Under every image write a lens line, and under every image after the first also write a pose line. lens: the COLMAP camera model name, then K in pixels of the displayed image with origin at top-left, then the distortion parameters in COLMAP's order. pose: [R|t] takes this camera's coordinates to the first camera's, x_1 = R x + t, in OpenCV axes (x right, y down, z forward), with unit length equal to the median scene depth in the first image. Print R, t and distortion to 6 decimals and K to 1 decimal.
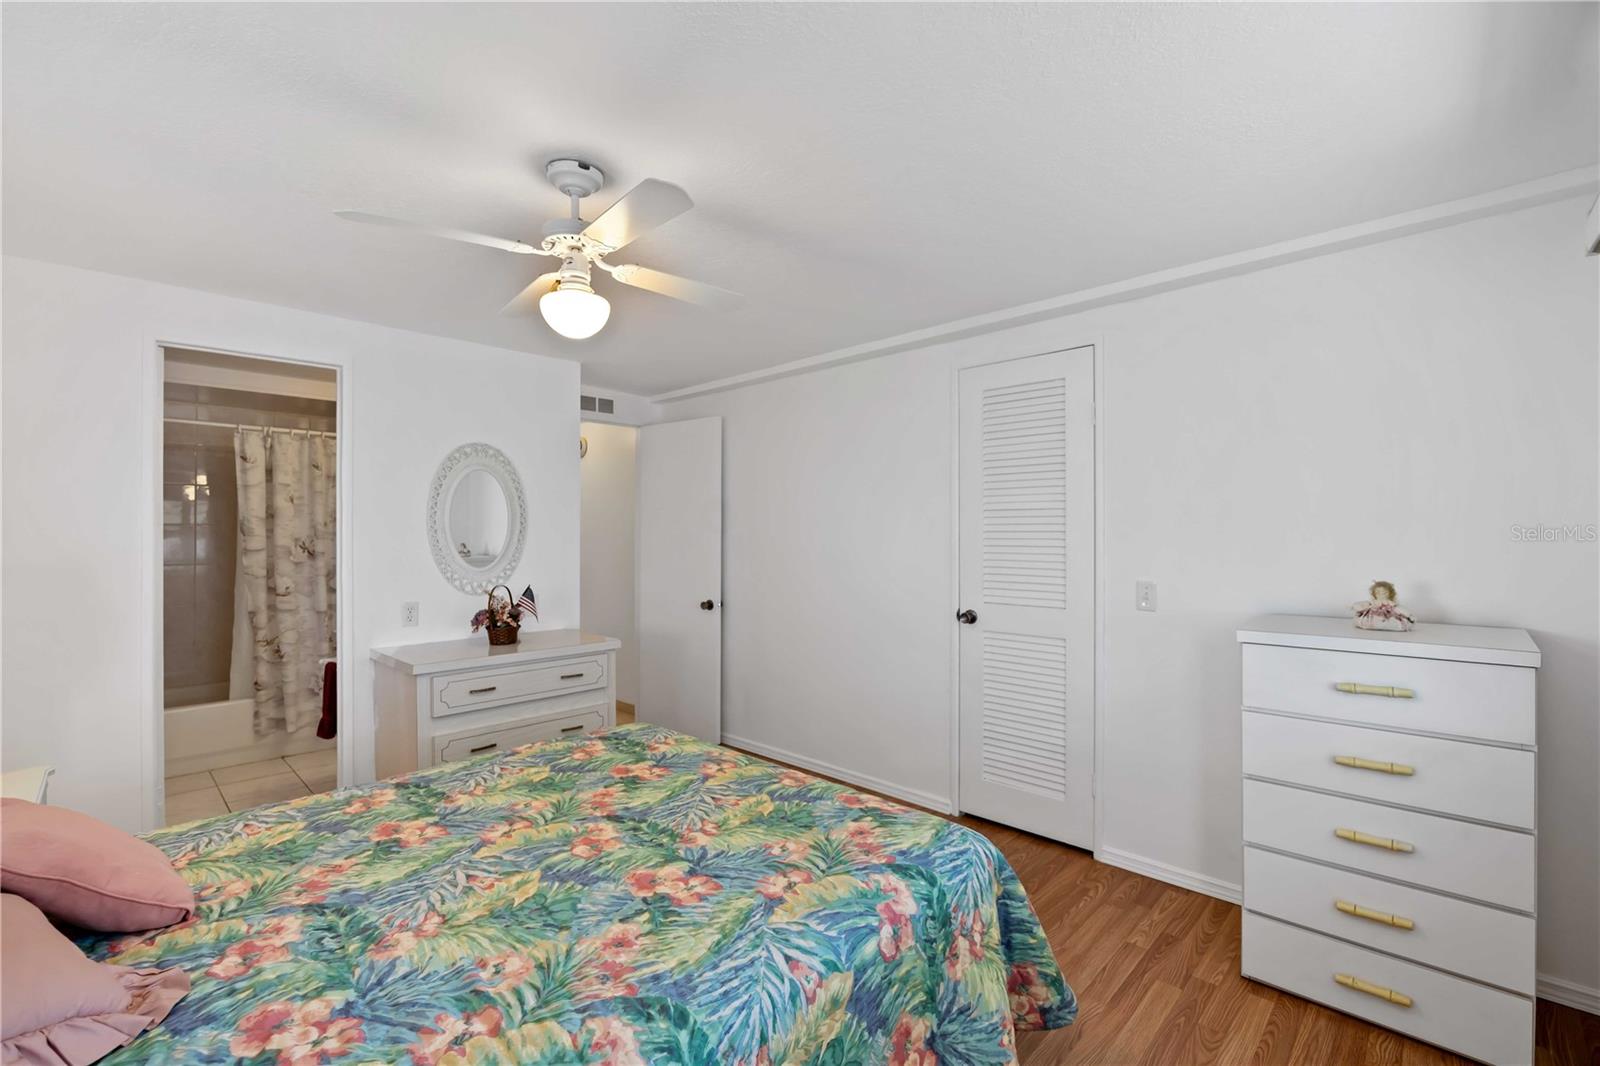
lens RADIAL K [[696.3, 0, 795.1], [0, 696.3, 536.2], [0, 0, 1]] dist [-0.003643, -0.000148]
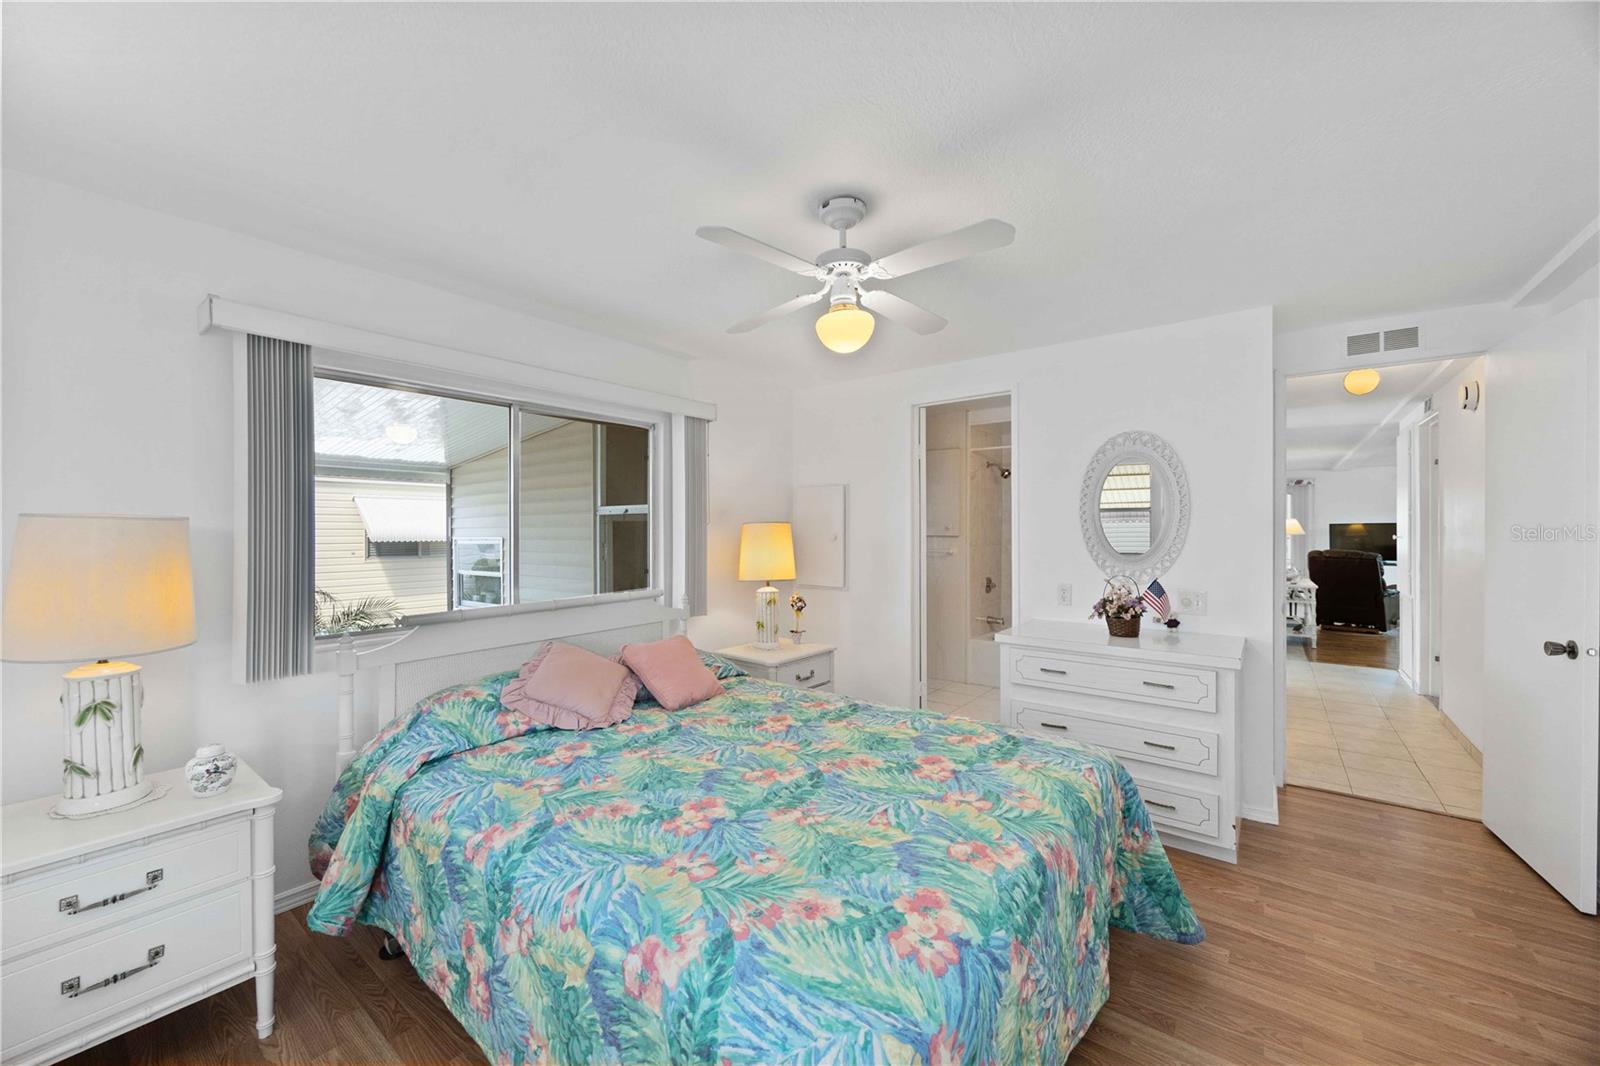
lens RADIAL K [[610.6, 0, 795.9], [0, 610.6, 529.9], [0, 0, 1]] dist [-0.000579, 0.000054]
pose [[0.104926, 0.001098, -0.994479, 0.720316], [0.002887, 0.999995, 0.001409, 0.007284], [0.994476, -0.003019, 0.104922, 0.865041]]
